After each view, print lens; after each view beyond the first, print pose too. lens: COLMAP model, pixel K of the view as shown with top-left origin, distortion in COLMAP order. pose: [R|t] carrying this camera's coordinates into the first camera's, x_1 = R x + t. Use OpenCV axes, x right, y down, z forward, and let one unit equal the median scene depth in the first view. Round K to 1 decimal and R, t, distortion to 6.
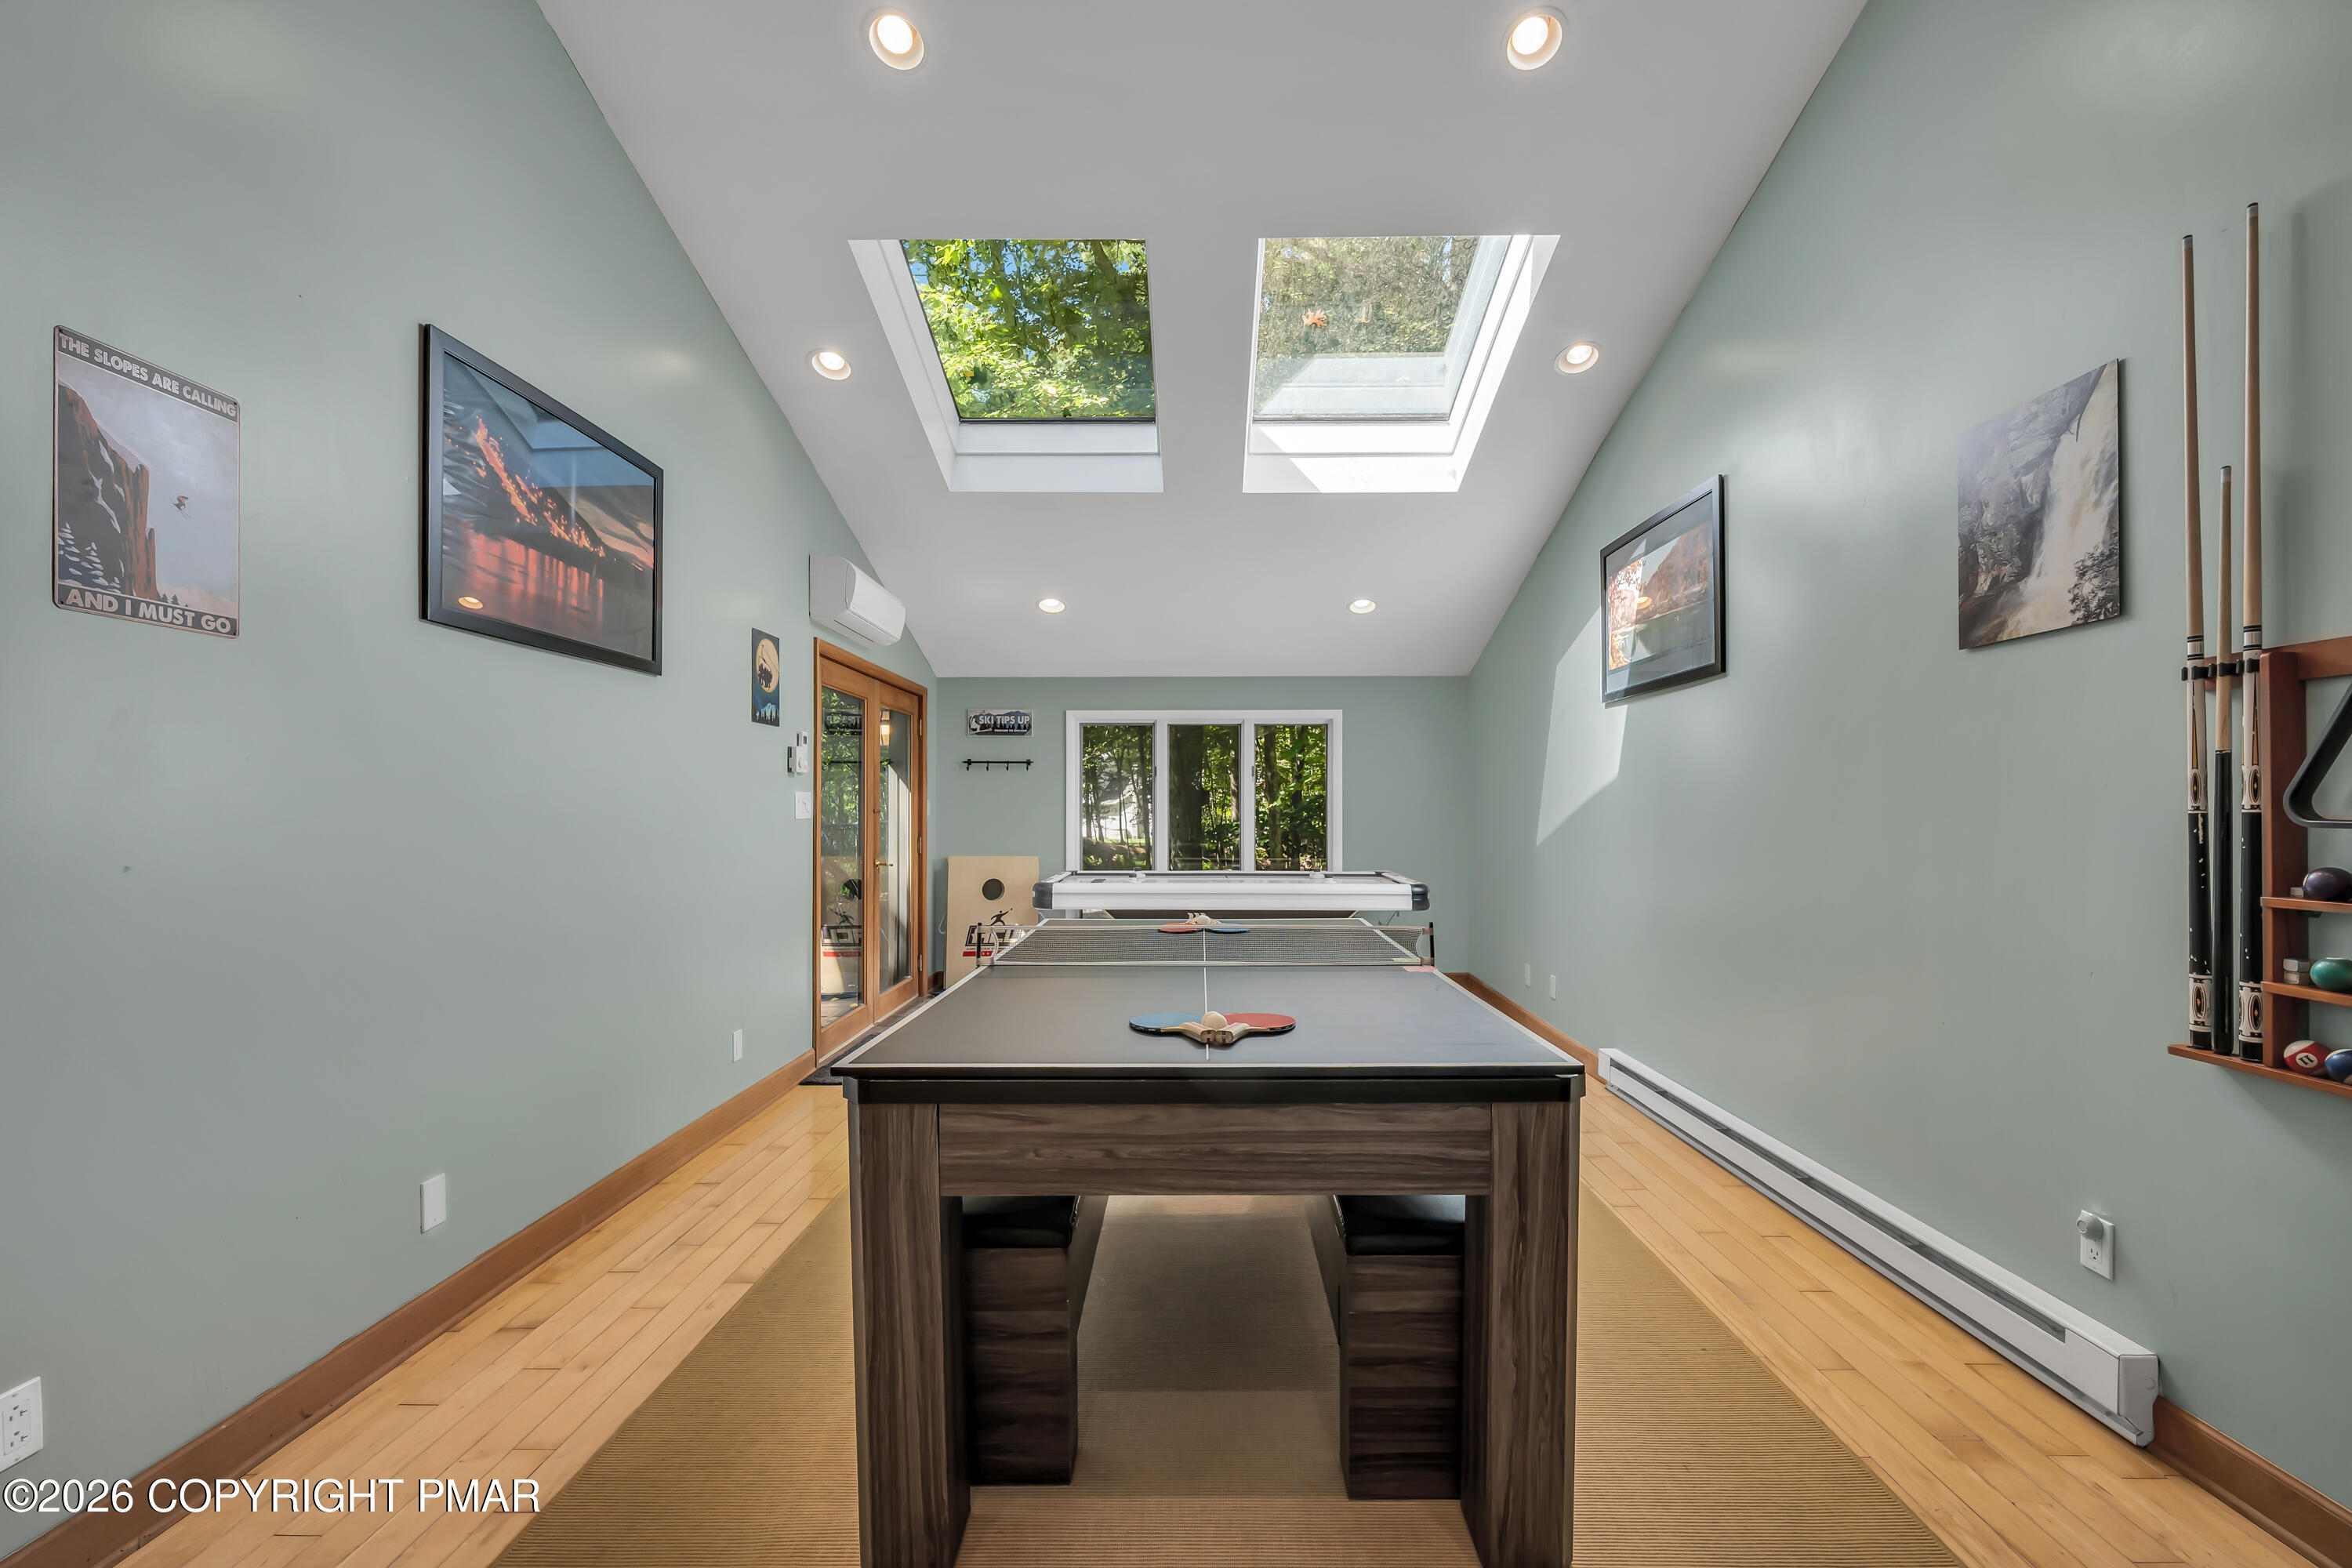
lens RADIAL K [[971.4, 0, 1183.5], [0, 971.4, 809.8], [0, 0, 1]] dist [0.001152, 0.000219]
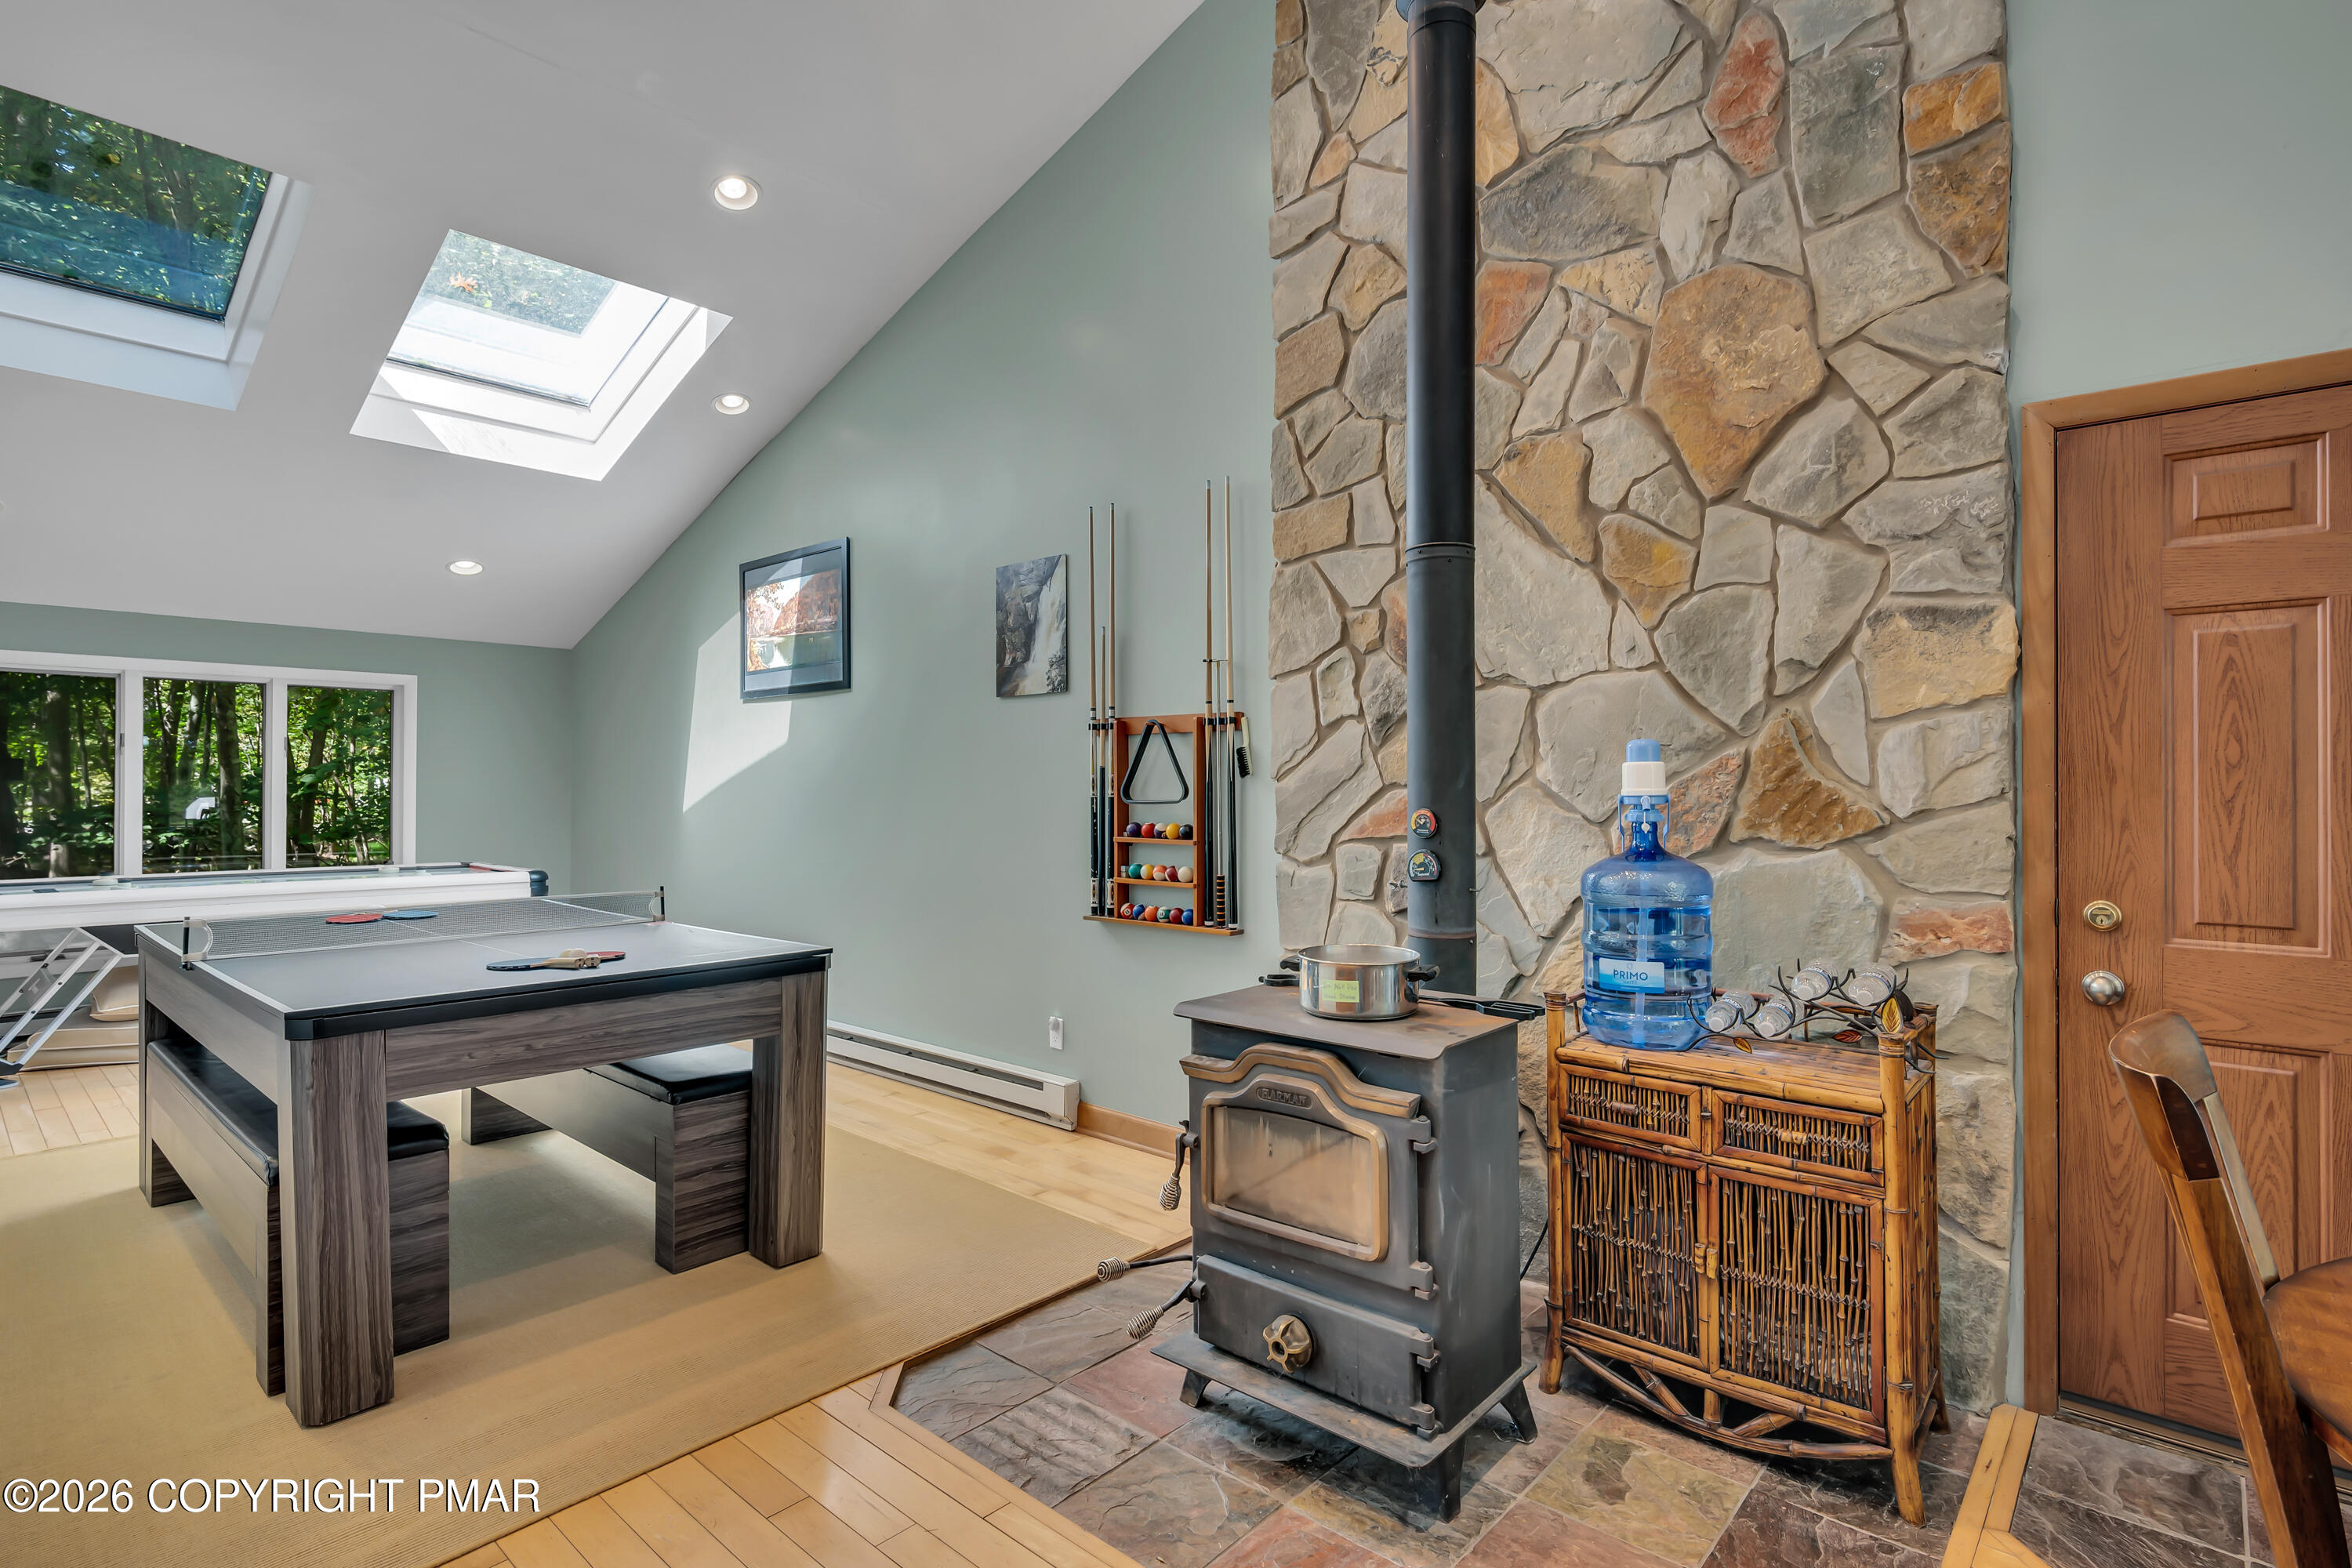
lens RADIAL K [[1151.8, 0, 1176.0], [0, 1151.8, 784.0], [0, 0, 1]] dist [0.000696, -0.000113]
pose [[0.659007, 0.004120, 0.752126, -0.573645], [-0.001036, 0.999989, -0.004571, -0.011448], [-0.752136, 0.002233, 0.659004, -0.629951]]
